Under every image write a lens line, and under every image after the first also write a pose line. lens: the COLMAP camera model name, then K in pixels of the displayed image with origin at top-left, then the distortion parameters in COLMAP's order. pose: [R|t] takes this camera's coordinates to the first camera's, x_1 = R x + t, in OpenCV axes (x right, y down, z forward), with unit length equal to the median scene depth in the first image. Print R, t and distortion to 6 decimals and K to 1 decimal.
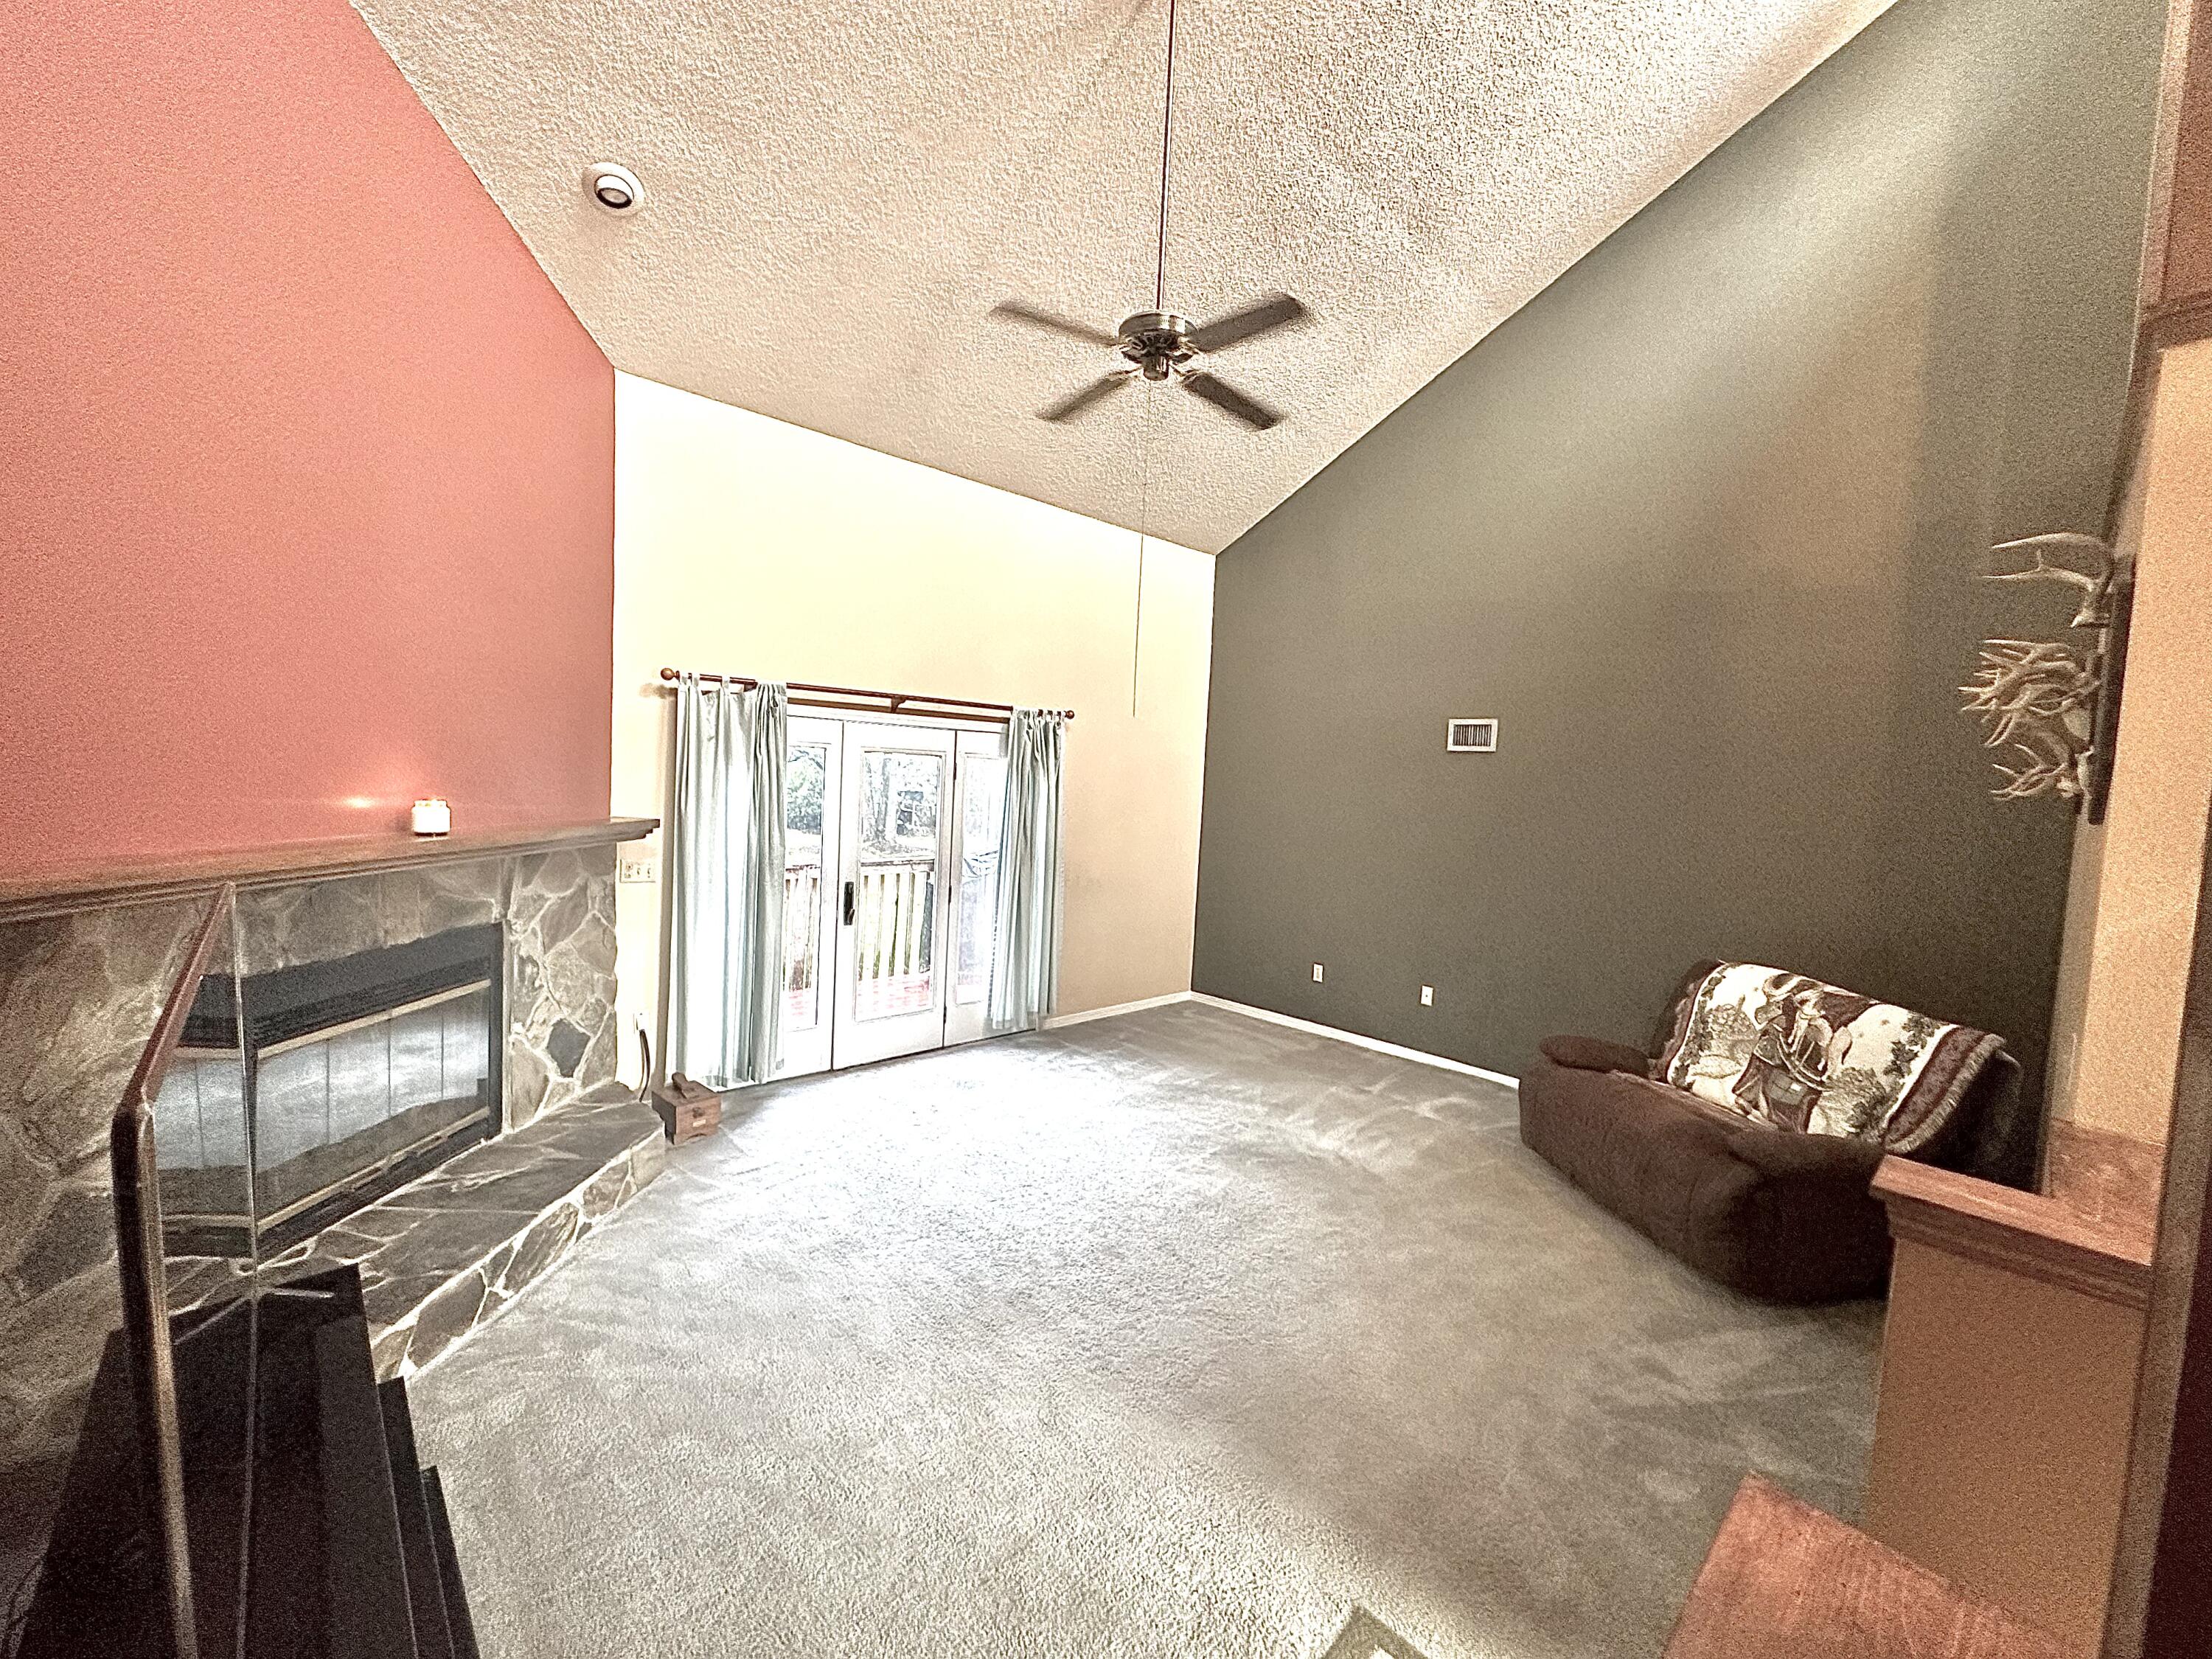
lens RADIAL K [[881.6, 0, 1102.2], [0, 881.6, 830.0], [0, 0, 1]] dist [0.000081, -0.000004]
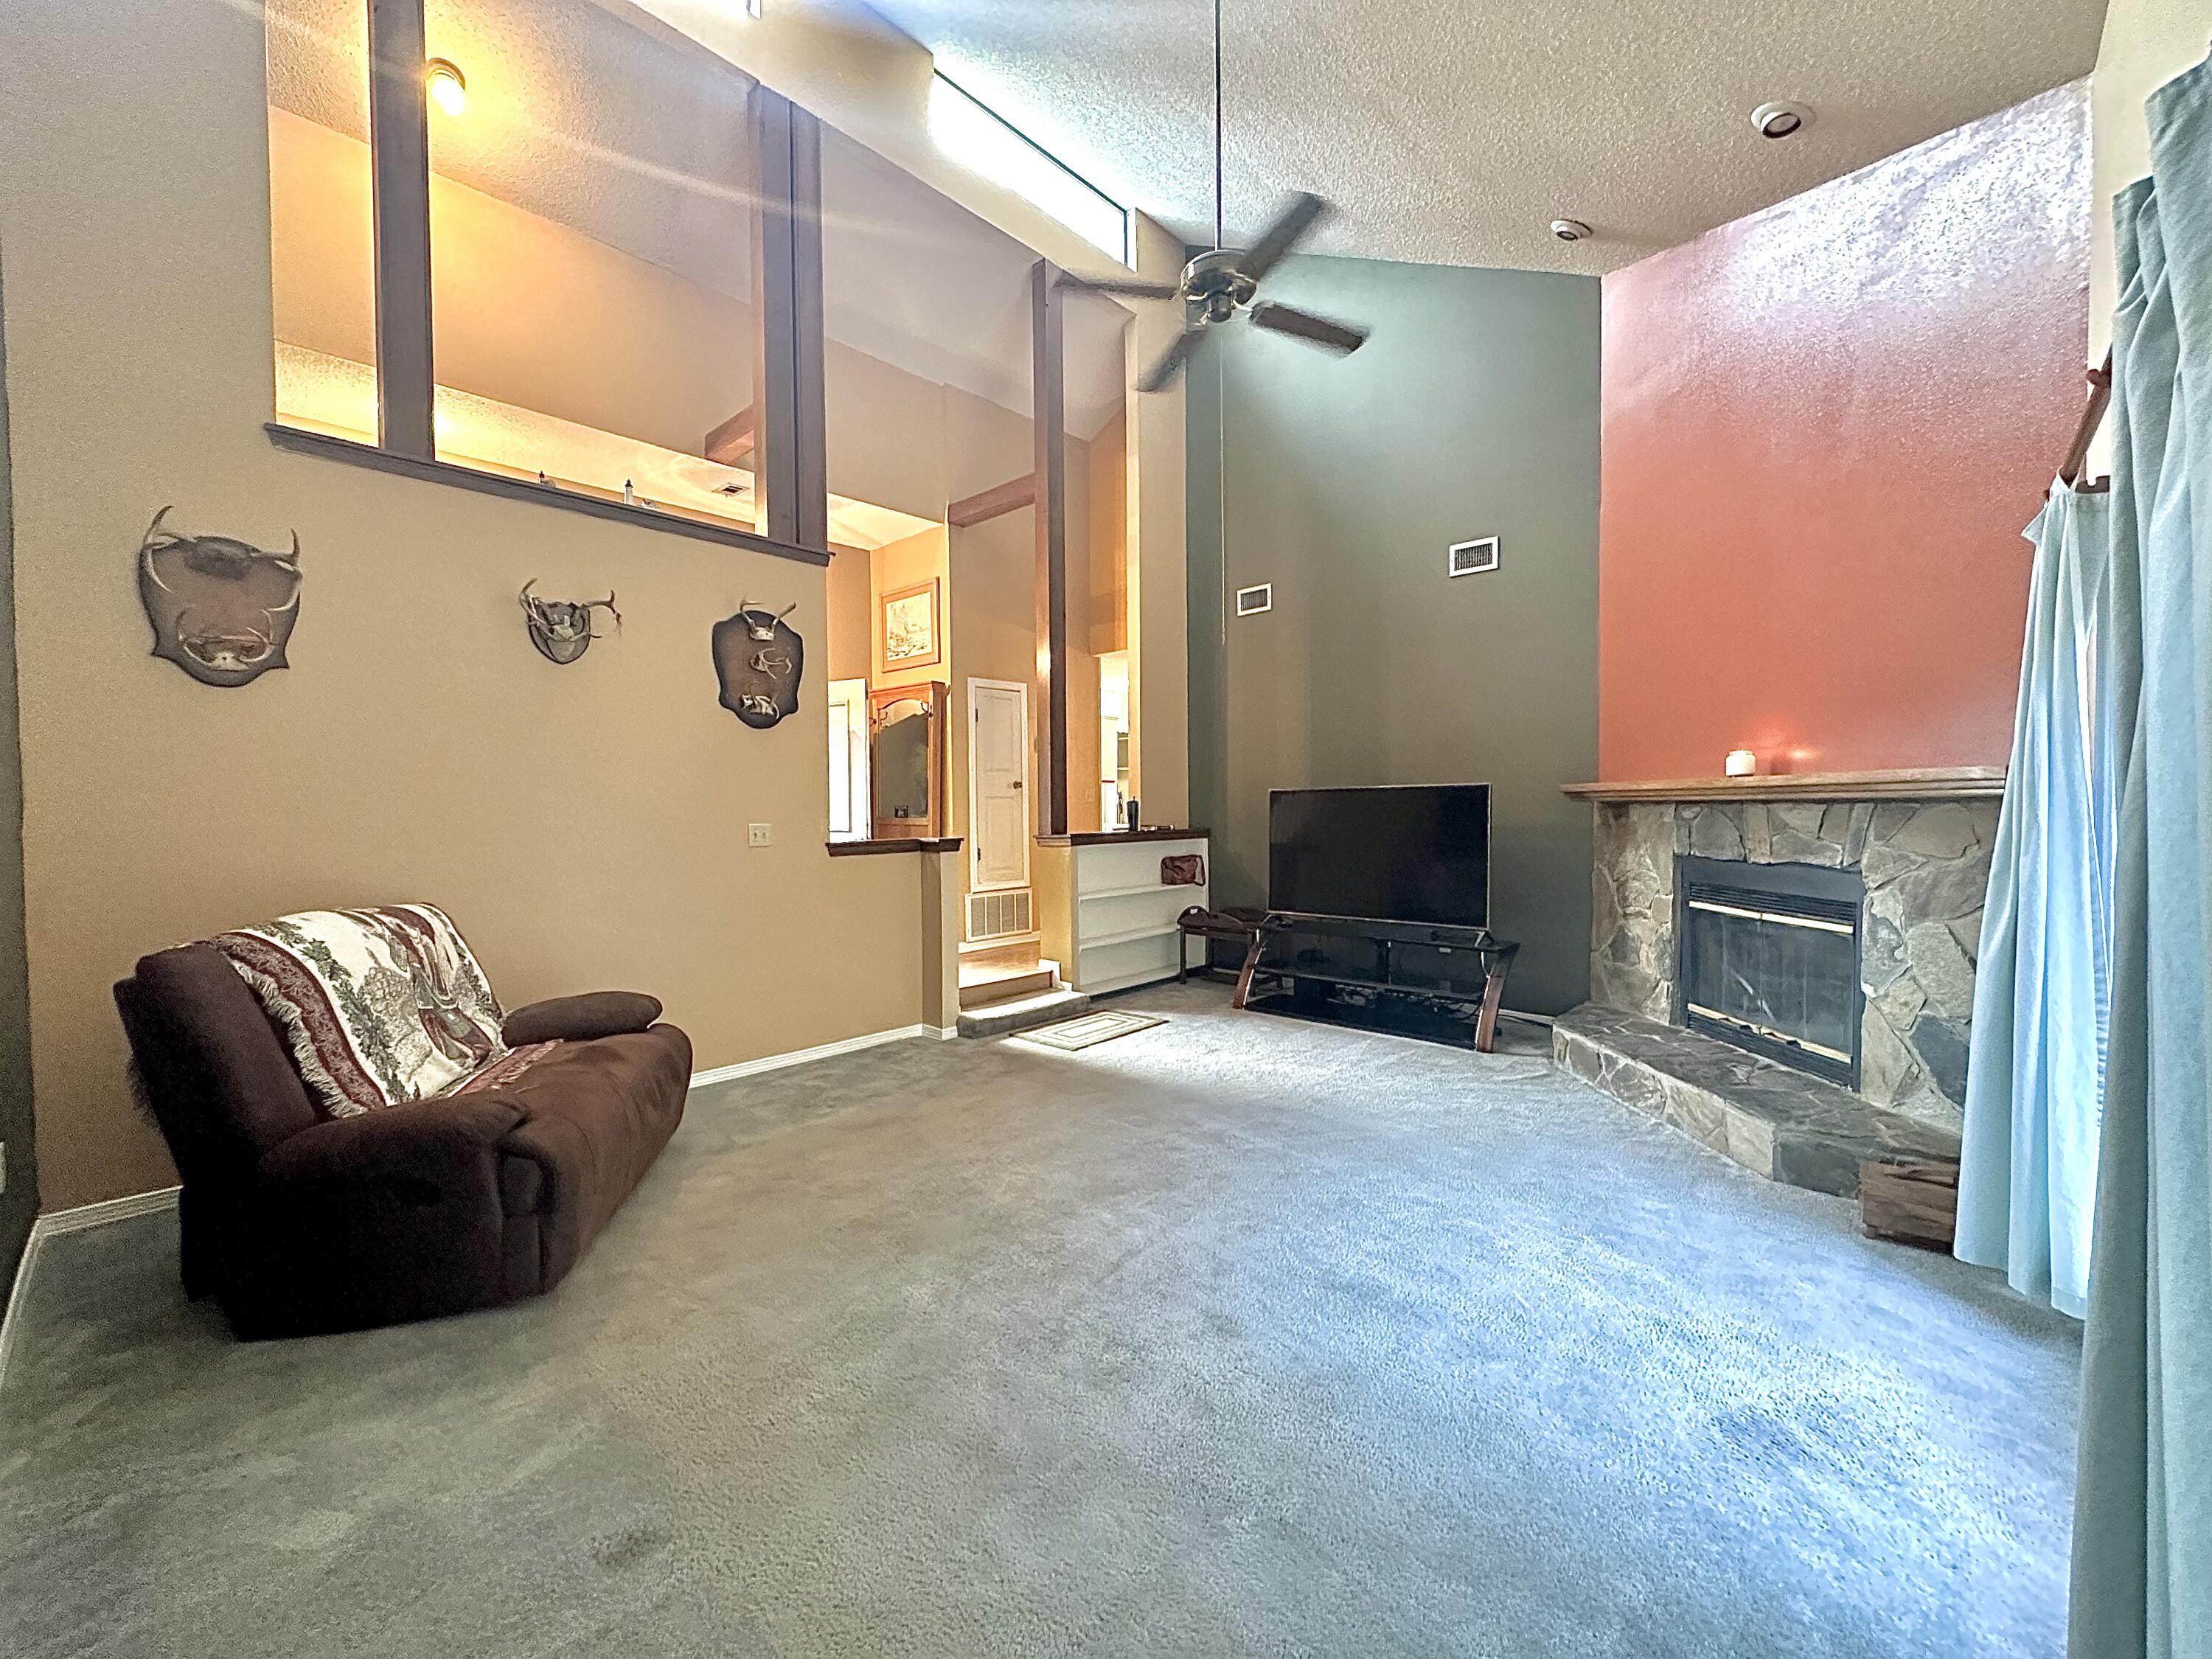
lens RADIAL K [[881.6, 0, 1108.3], [0, 881.6, 828.6], [0, 0, 1]] dist [0.000081, -0.000004]
pose [[-0.996387, -0.037220, -0.076341, 0.219060], [-0.043934, 0.995130, 0.088244, 0.006349], [0.072685, 0.091279, -0.993169, 1.834689]]
